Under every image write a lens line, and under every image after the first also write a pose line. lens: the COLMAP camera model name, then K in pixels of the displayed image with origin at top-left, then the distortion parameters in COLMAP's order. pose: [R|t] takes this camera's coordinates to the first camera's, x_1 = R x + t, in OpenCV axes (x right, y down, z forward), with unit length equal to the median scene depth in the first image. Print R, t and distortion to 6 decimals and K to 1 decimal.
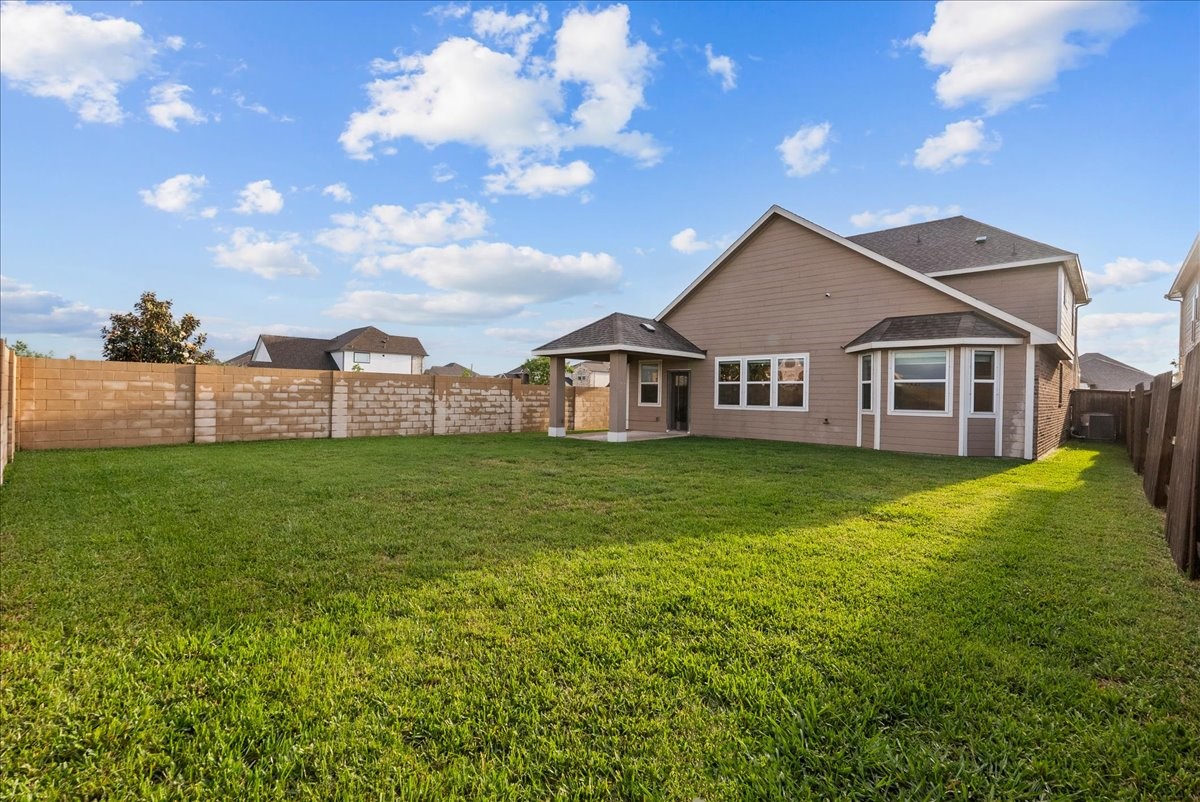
lens RADIAL K [[542.6, 0, 596.8], [0, 542.6, 404.2], [0, 0, 1]] dist [-0.003309, -0.000146]
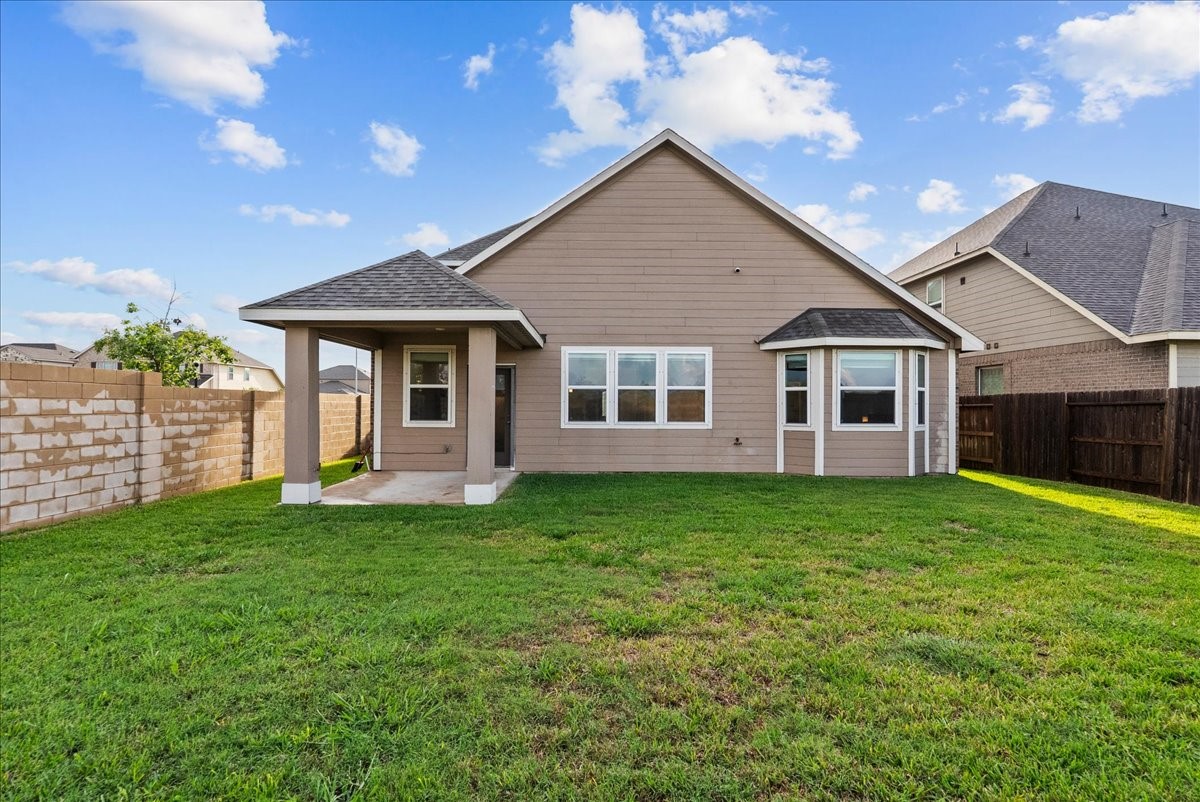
lens RADIAL K [[629.2, 0, 600.0], [0, 629.2, 401.0], [0, 0, 1]] dist [-0.001222, -0.000058]
pose [[0.709179, -0.007545, 0.704988, -0.280473], [0.016431, 0.999848, -0.005828, -0.019101], [-0.704837, 0.015716, 0.709196, 0.475162]]
